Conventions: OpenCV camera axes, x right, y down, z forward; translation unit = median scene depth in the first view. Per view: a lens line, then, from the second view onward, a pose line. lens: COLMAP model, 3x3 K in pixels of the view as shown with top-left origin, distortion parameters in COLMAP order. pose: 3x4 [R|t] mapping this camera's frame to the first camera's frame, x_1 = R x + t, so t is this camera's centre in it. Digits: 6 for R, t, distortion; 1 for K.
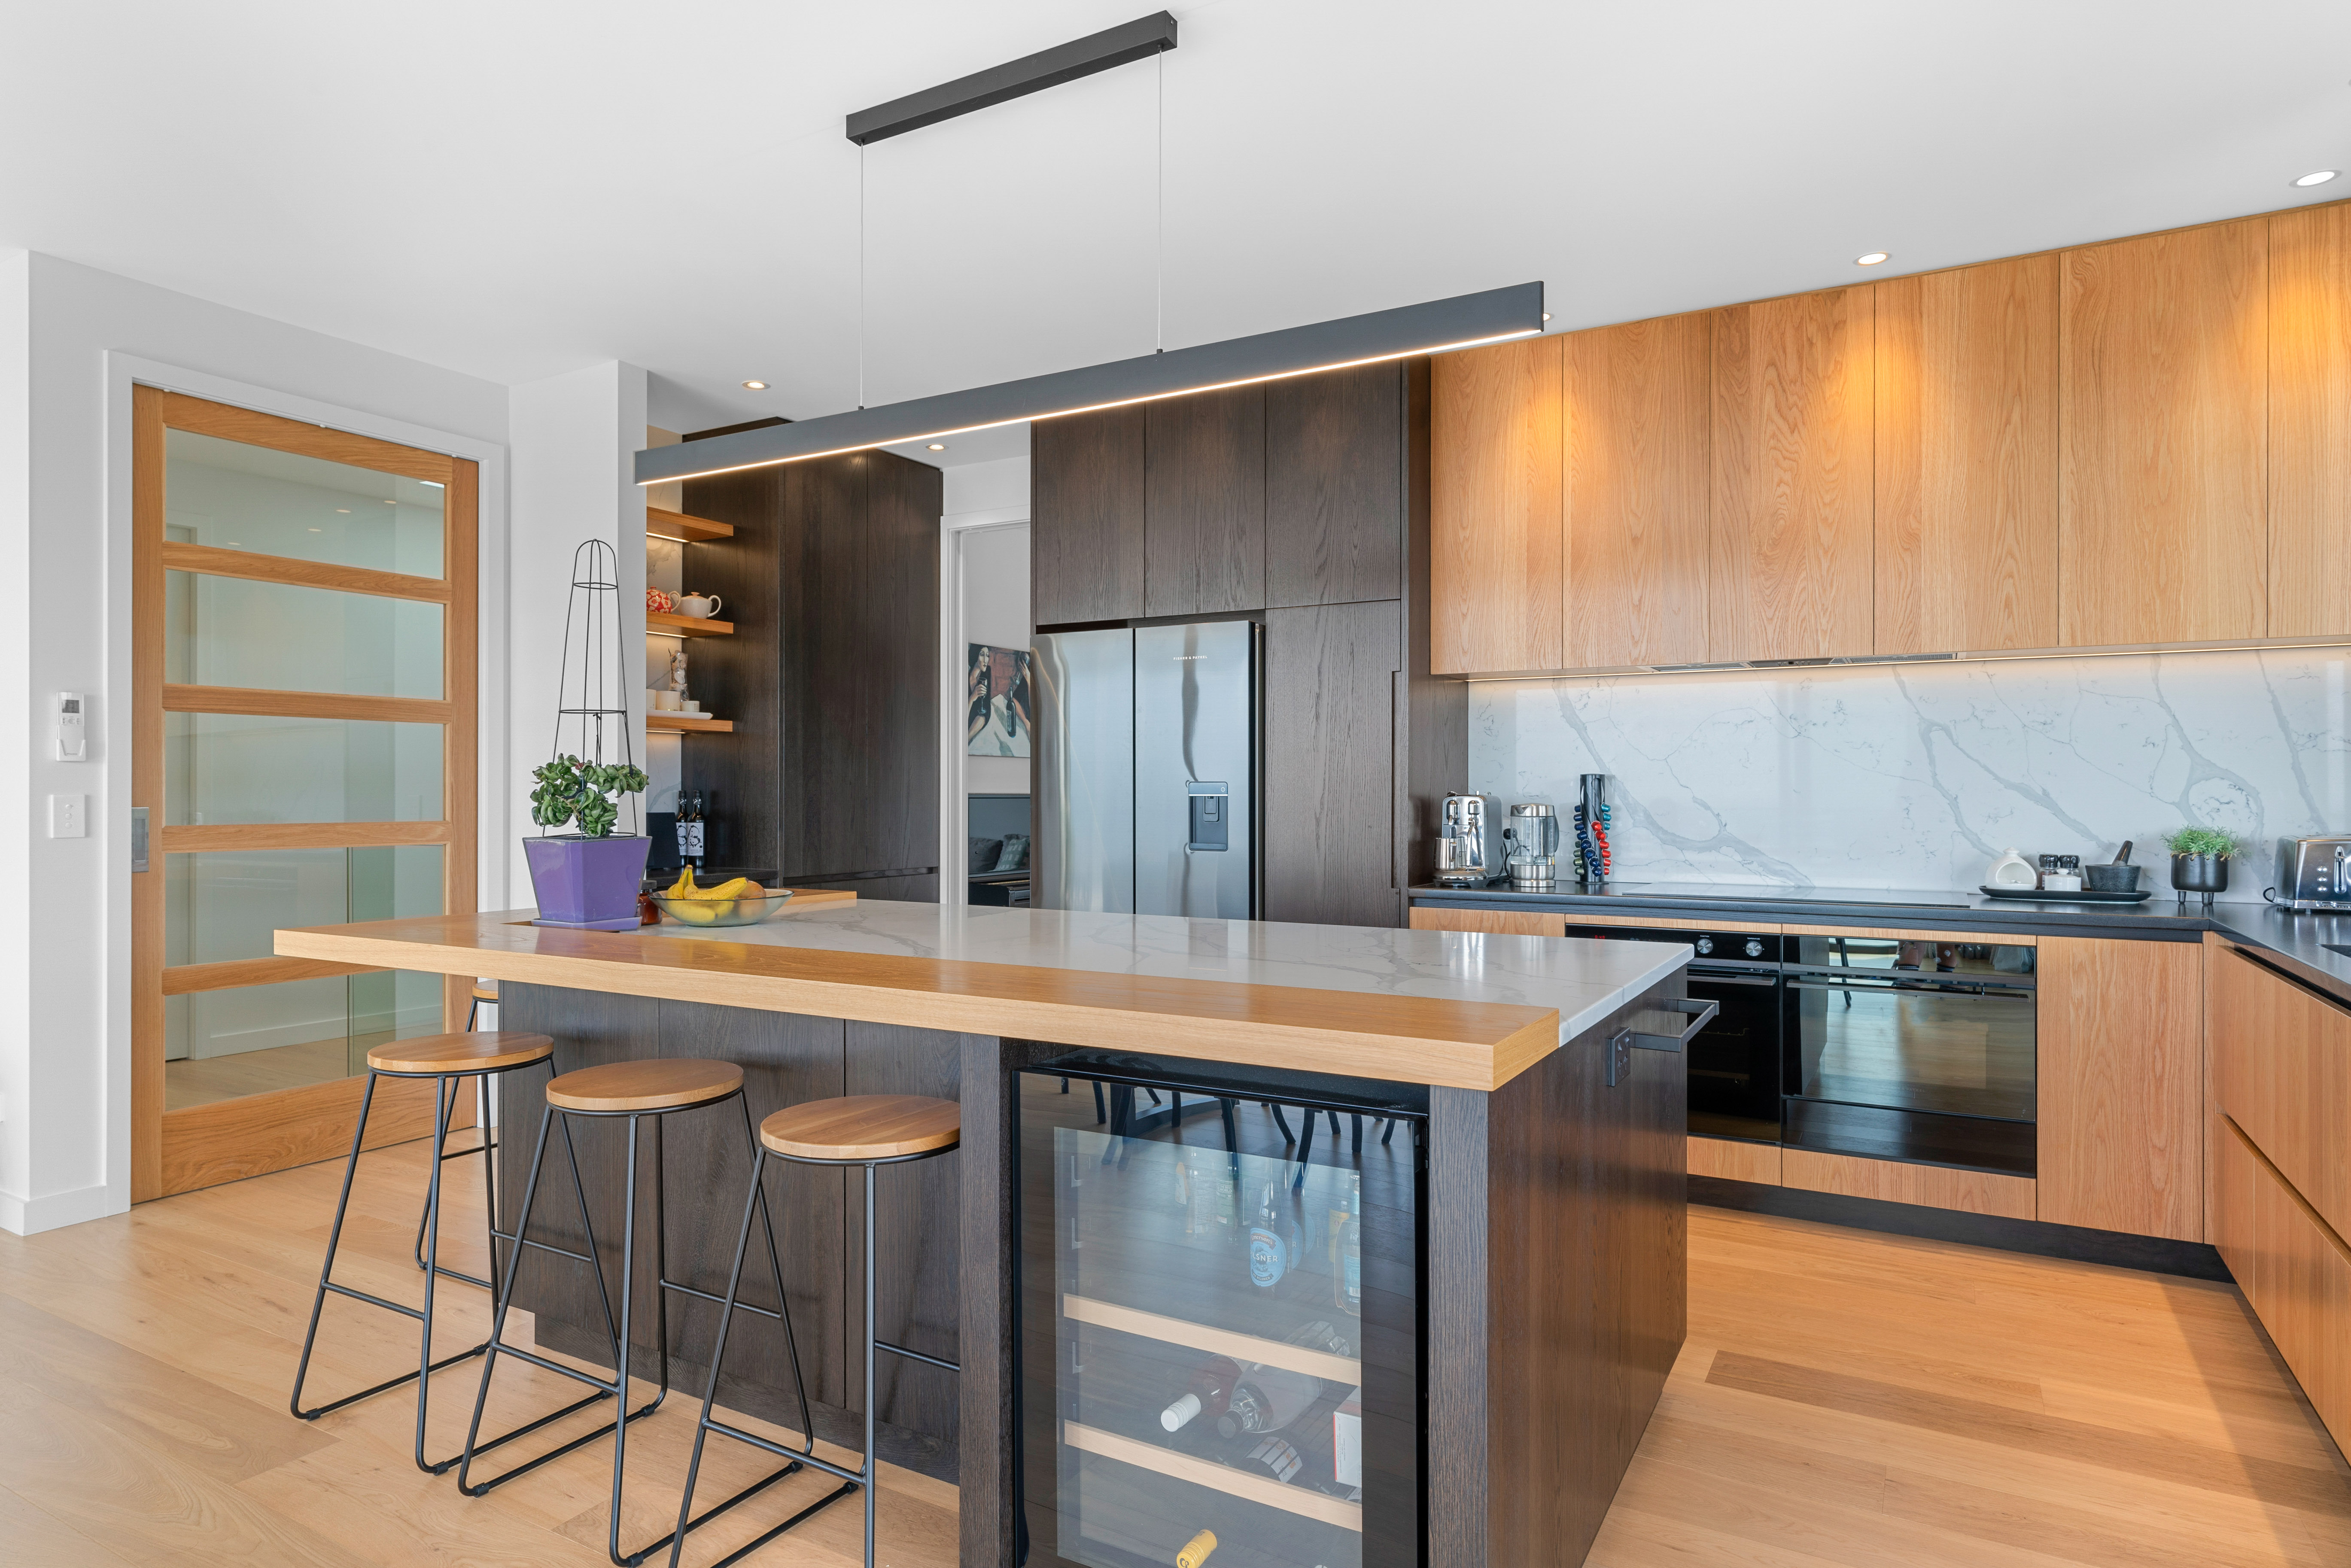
lens RADIAL K [[1330.7, 0, 1175.5], [0, 1330.7, 784.0], [0, 0, 1]] dist [0.002734, 0.000140]
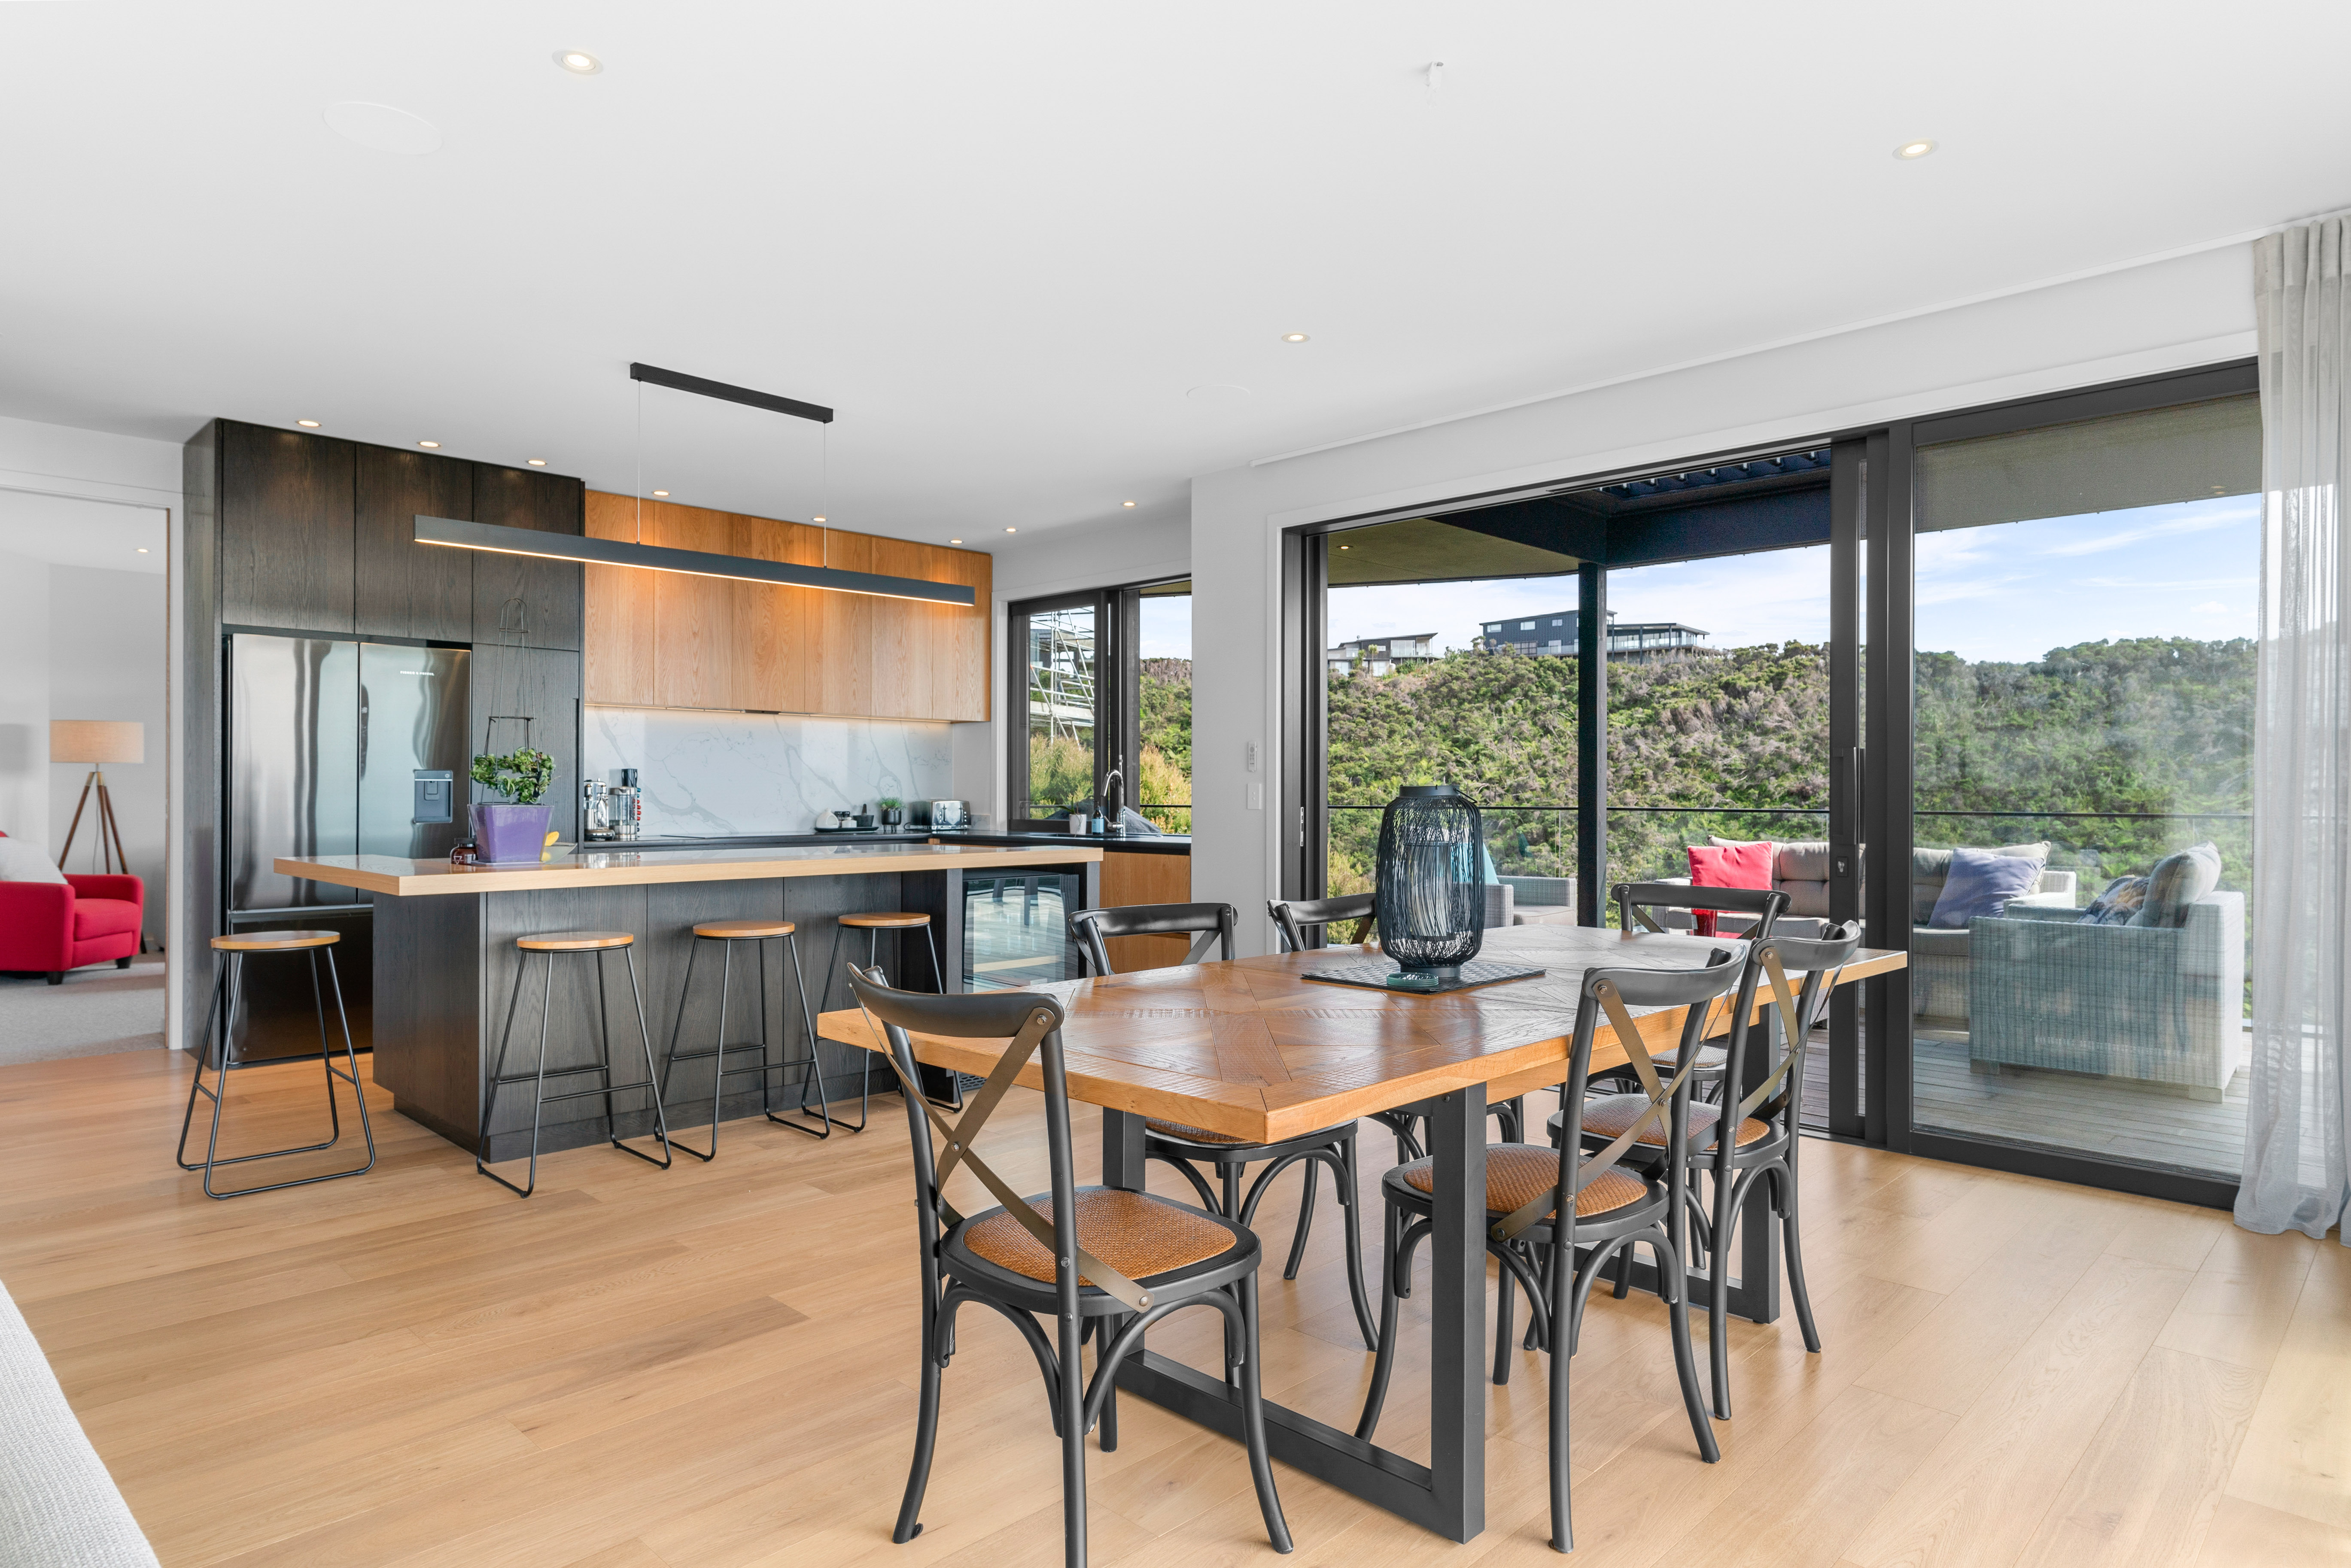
lens RADIAL K [[1330.7, 0, 1175.5], [0, 1330.7, 784.0], [0, 0, 1]] dist [0.002734, 0.000140]
pose [[0.252932, 0.004514, 0.967473, -1.201214], [-0.008882, 0.999958, -0.002344, 0.010020], [-0.967443, -0.008000, 0.252962, -0.042392]]
